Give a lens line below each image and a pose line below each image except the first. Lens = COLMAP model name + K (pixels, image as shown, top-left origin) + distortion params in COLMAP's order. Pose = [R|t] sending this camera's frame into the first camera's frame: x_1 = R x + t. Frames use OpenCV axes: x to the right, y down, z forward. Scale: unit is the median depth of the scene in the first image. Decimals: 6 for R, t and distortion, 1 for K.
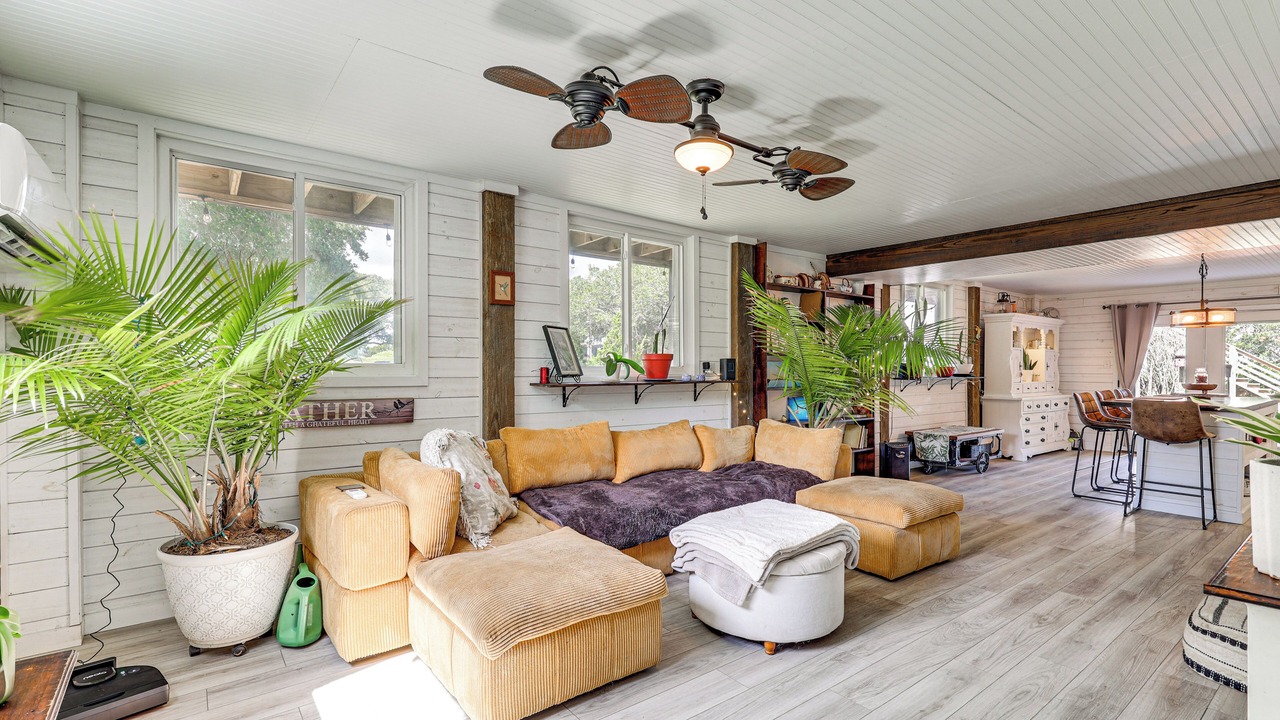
lens RADIAL K [[587.4, 0, 649.4], [0, 587.4, 367.0], [0, 0, 1]] dist [0.001045, 0.000597]
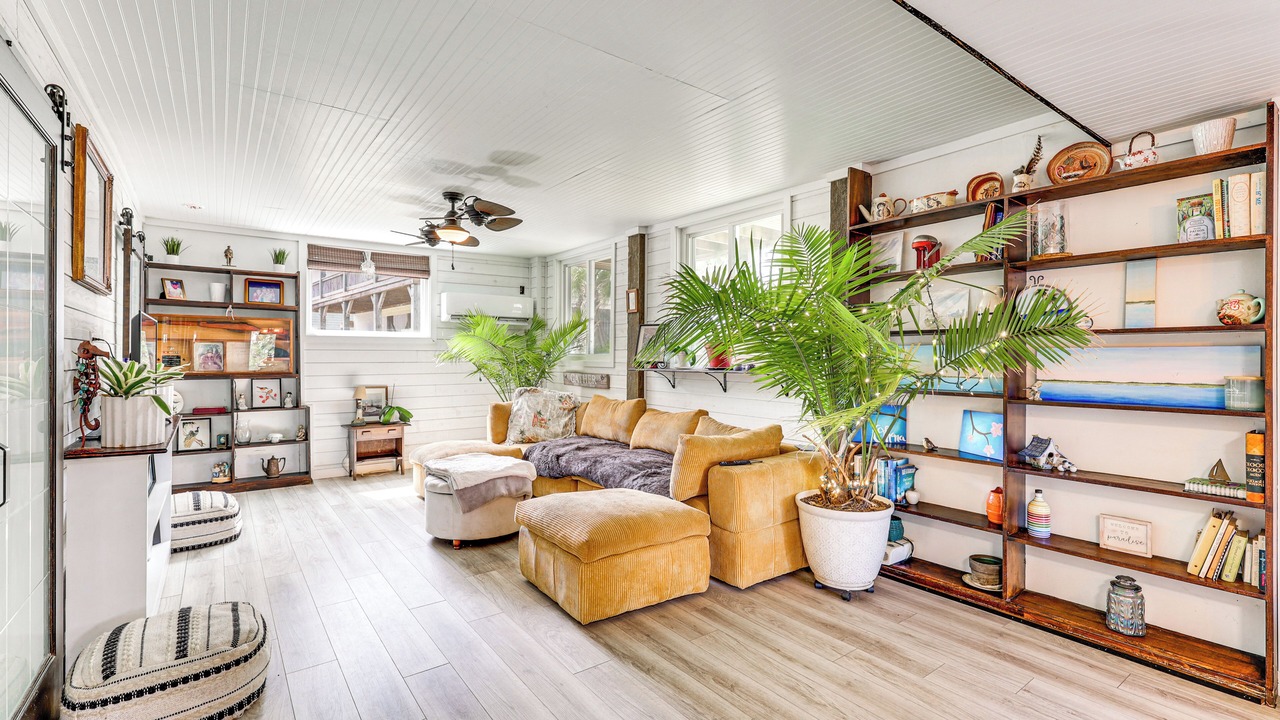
lens RADIAL K [[587.4, 0, 641.0], [0, 587.4, 361.3], [0, 0, 1]] dist [0.001045, 0.000597]
pose [[-0.037869, 0.006898, -0.999259, 1.438769], [-0.000537, 0.999976, 0.006923, 0.002076], [0.999283, 0.000799, -0.037865, 1.290538]]
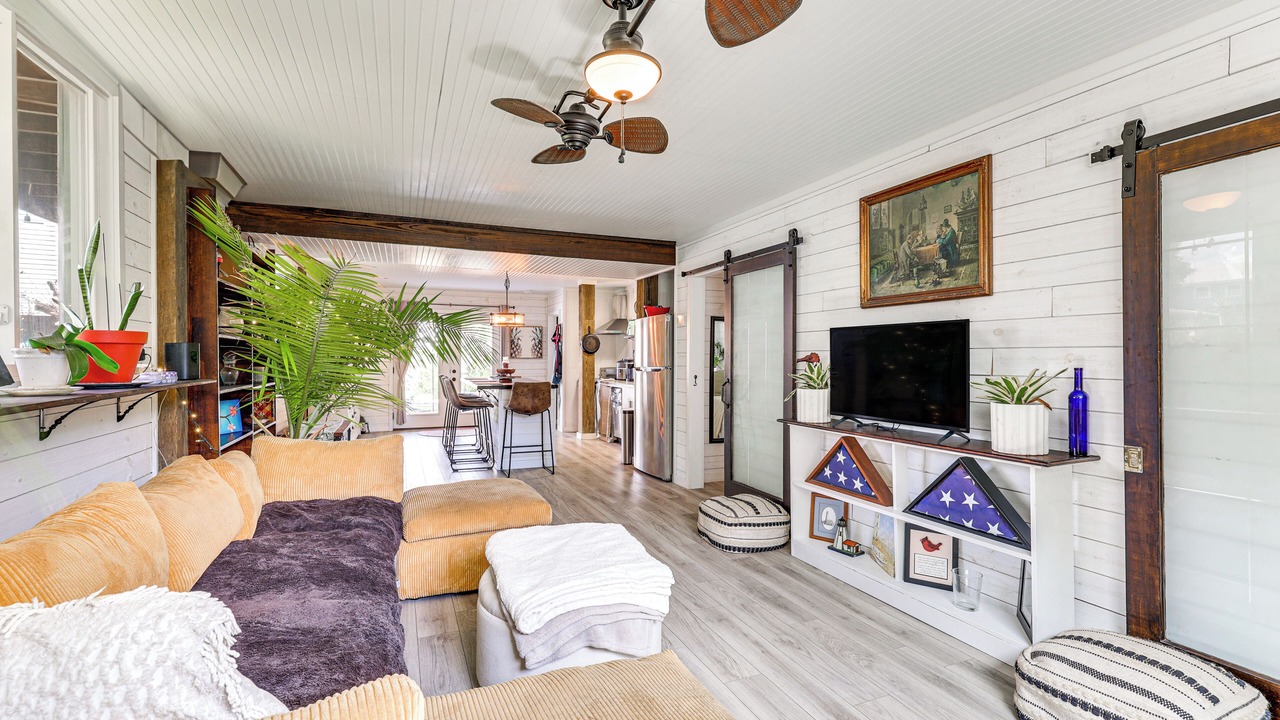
lens RADIAL K [[587.4, 0, 653.6], [0, 587.4, 355.1], [0, 0, 1]] dist [0.001045, 0.000597]
pose [[0.244381, 0.002544, 0.969676, -0.490374], [-0.006438, 0.999979, -0.001001, -0.005741], [-0.969658, -0.005999, 0.244392, 0.617842]]
